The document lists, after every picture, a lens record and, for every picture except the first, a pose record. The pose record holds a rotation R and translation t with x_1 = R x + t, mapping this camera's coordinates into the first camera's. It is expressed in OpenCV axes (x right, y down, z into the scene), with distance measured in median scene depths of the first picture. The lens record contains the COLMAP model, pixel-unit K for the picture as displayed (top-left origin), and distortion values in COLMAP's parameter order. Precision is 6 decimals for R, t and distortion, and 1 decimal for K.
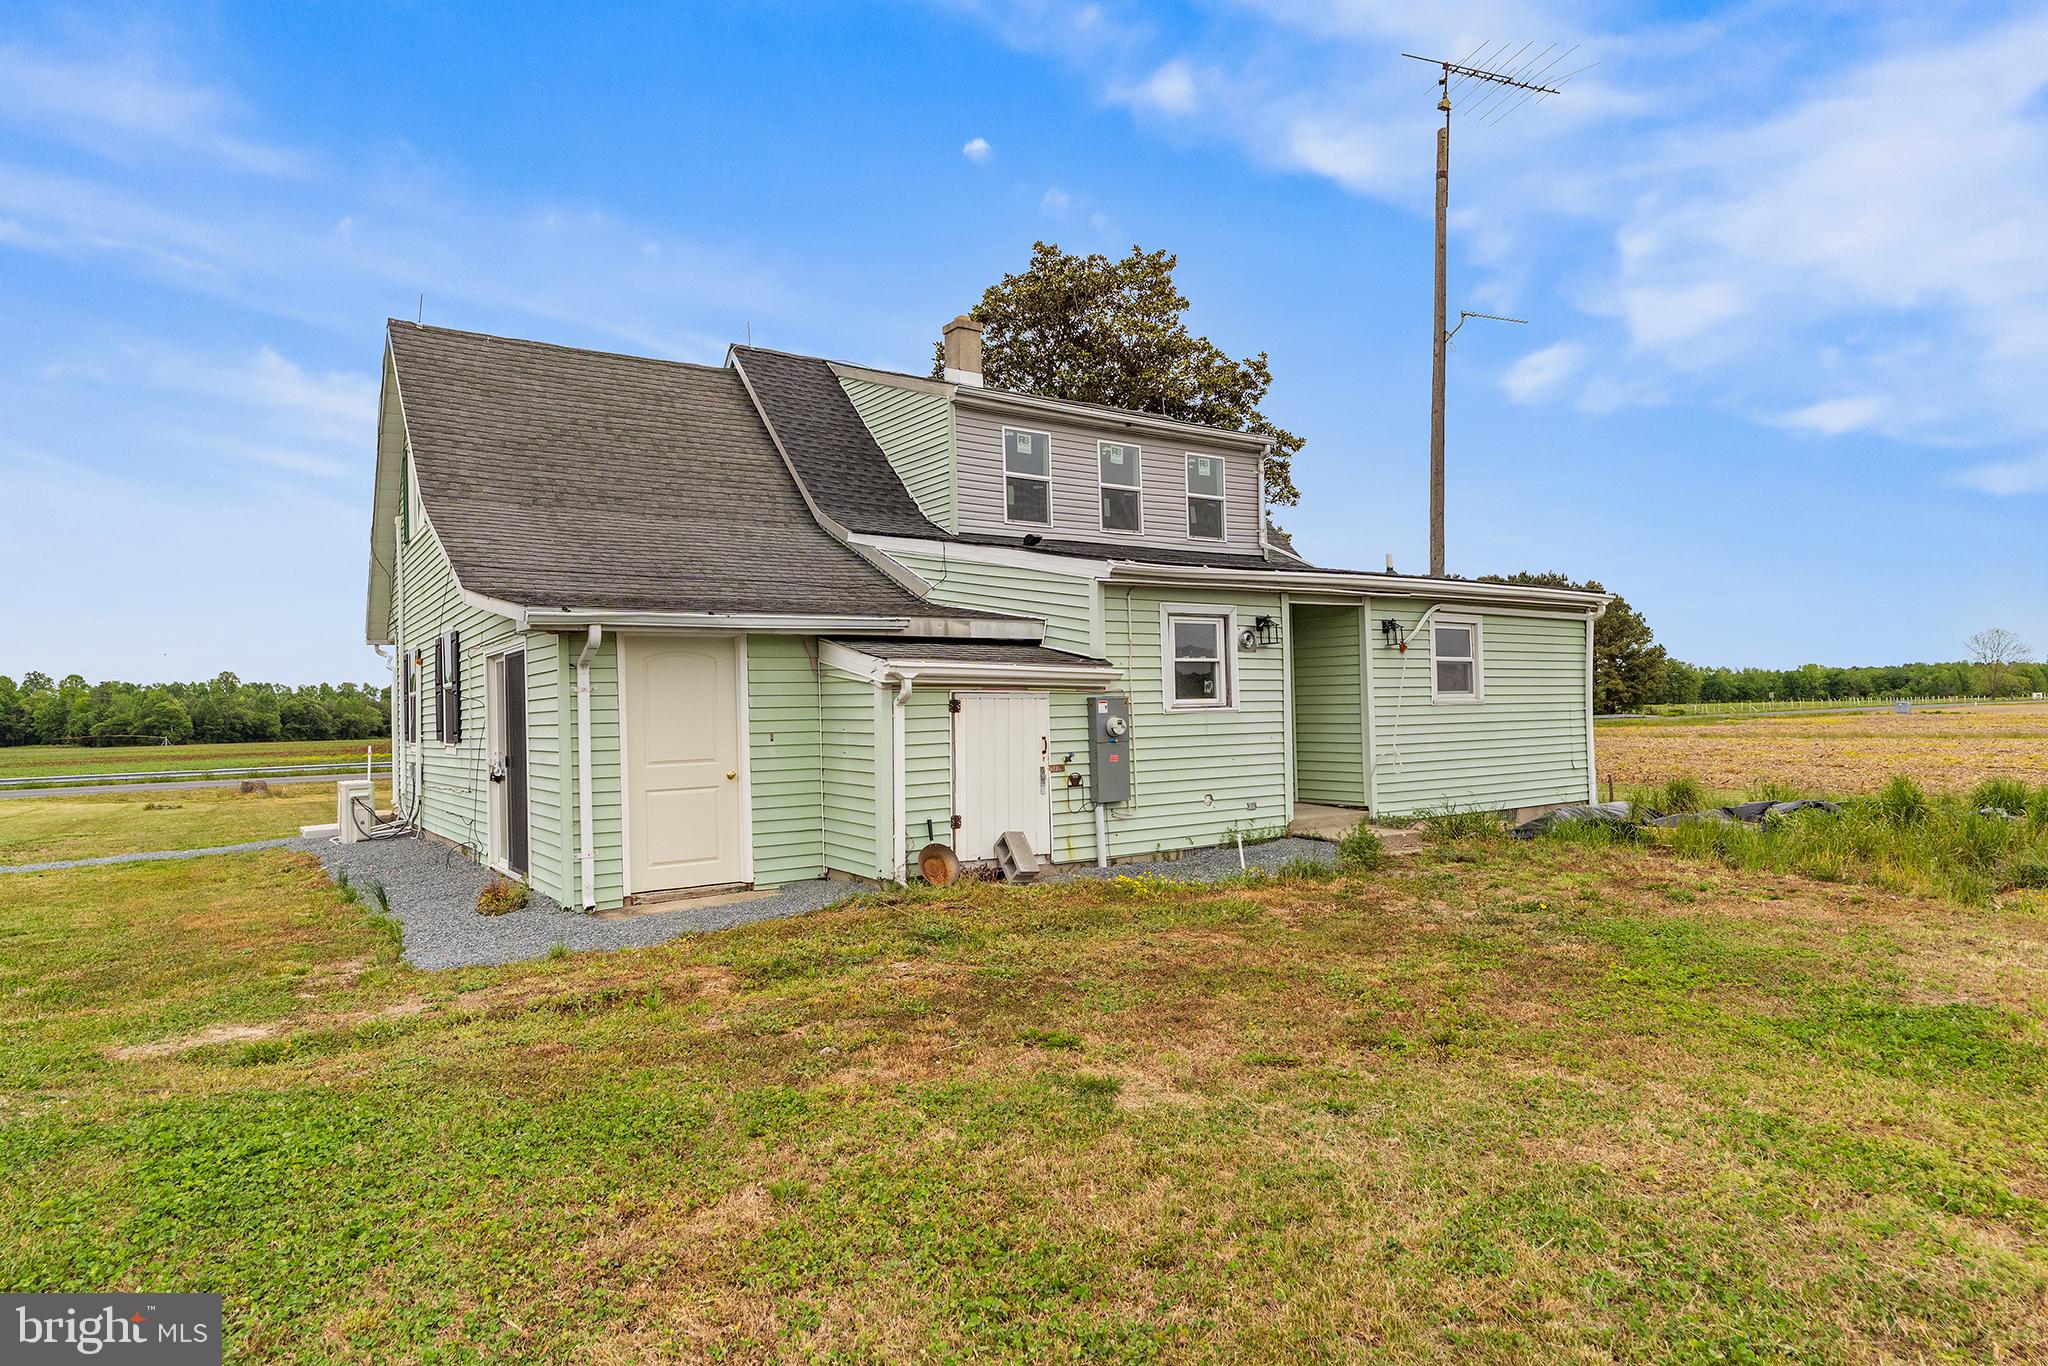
lens RADIAL K [[1081.5, 0, 1058.5], [0, 1081.5, 696.5], [0, 0, 1]] dist [-0.002545, -0.000099]
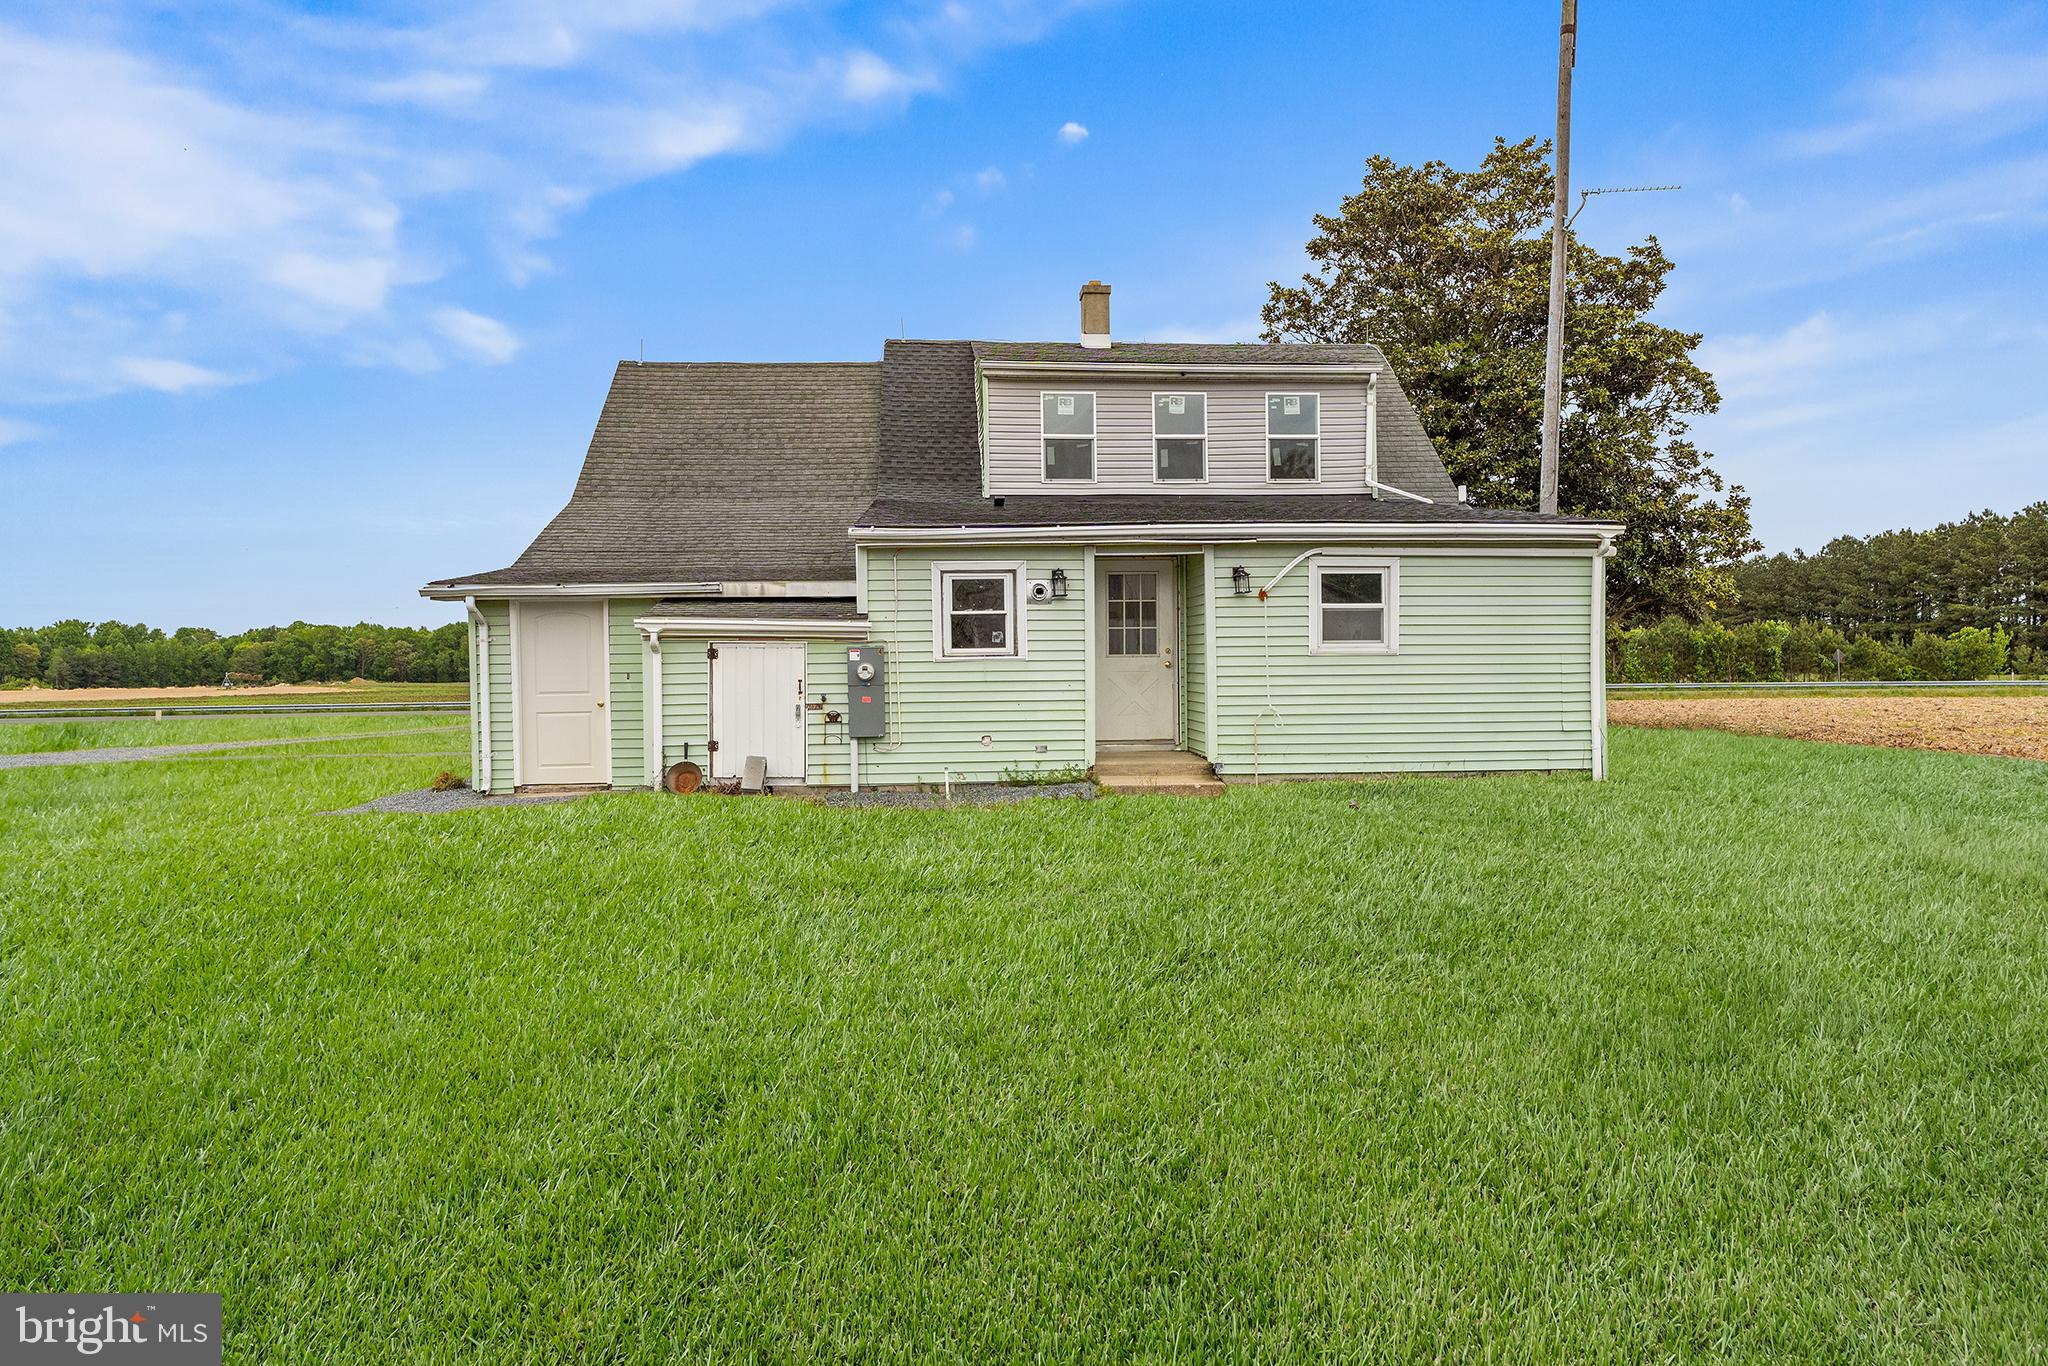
lens RADIAL K [[1081.5, 0, 1058.5], [0, 1081.5, 696.5], [0, 0, 1]] dist [-0.002545, -0.000099]
pose [[0.884159, 0.025702, -0.466479, 0.715241], [-0.001115, 0.998599, 0.052908, -0.007026], [0.467185, -0.046259, 0.882948, 0.069668]]
